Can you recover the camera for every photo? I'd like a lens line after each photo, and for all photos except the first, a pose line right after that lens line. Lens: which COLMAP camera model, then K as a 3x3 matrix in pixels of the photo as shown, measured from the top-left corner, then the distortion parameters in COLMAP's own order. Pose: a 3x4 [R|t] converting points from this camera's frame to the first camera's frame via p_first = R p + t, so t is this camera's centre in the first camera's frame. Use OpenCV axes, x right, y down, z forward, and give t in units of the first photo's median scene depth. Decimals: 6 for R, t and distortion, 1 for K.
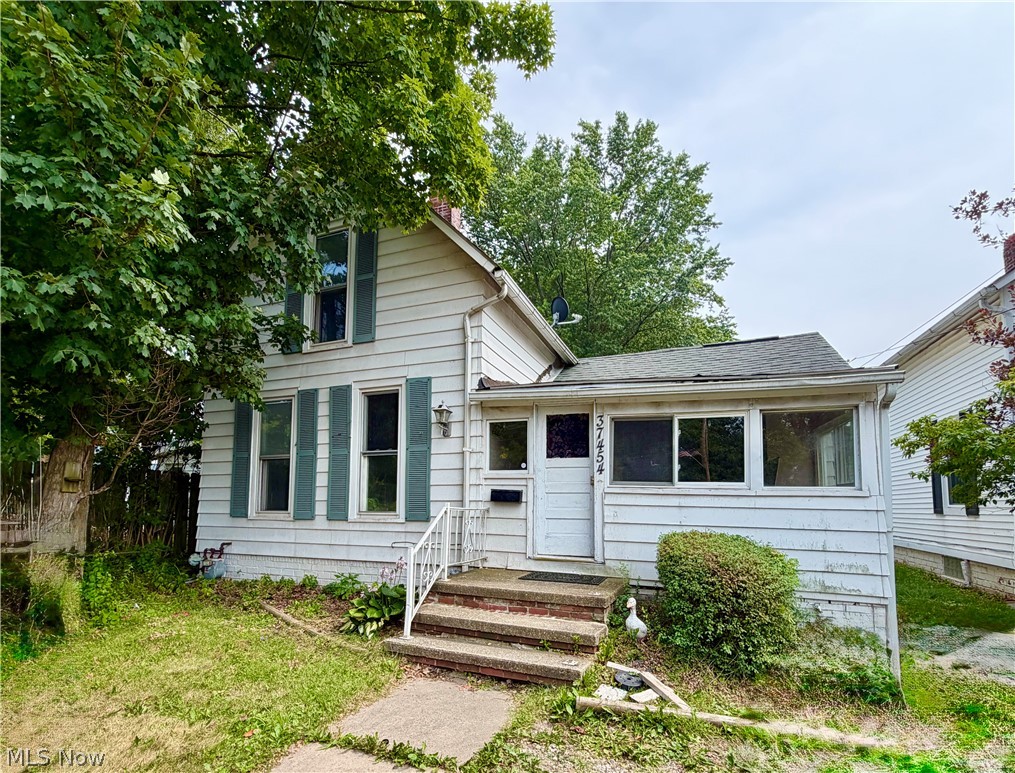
lens RADIAL K [[495.1, 0, 494.6], [0, 495.1, 463.5], [0, 0, 1]] dist [-0.005883, -0.000662]
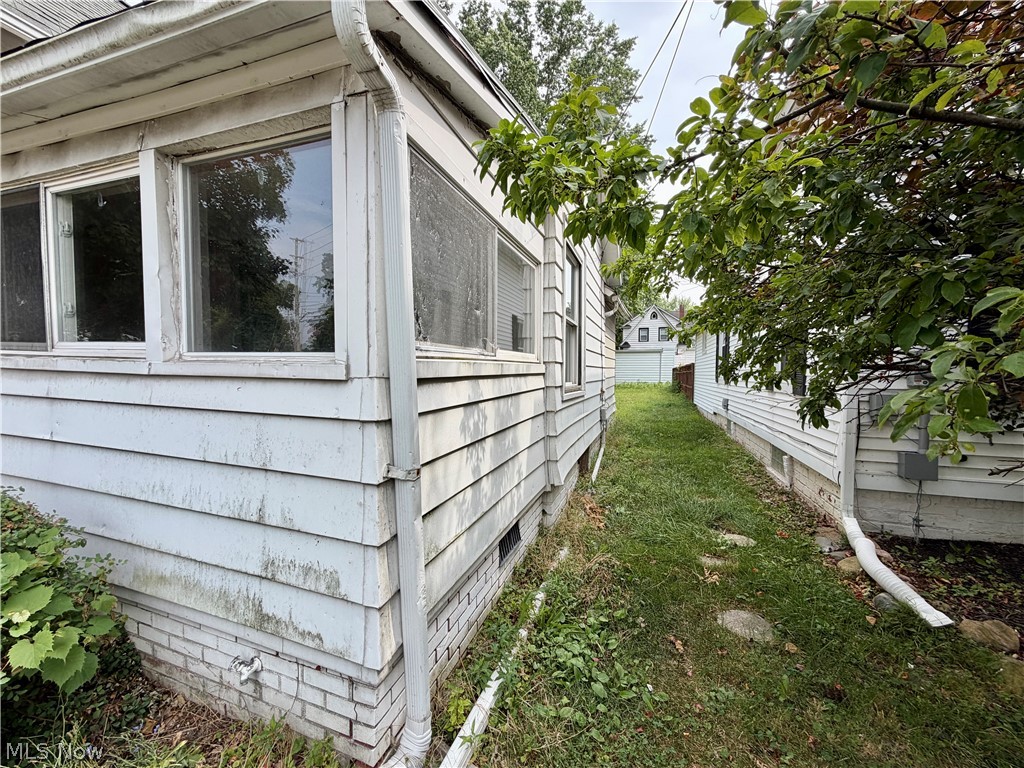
lens RADIAL K [[410.5, 0, 507.9], [0, 410.5, 385.8], [0, 0, 1]] dist [-0.000492, 0.000050]
pose [[0.998556, 0.000263, 0.053725, 0.129048], [-0.006353, 0.993551, 0.113209, 0.005580], [-0.053349, -0.113387, 0.992118, 0.106590]]
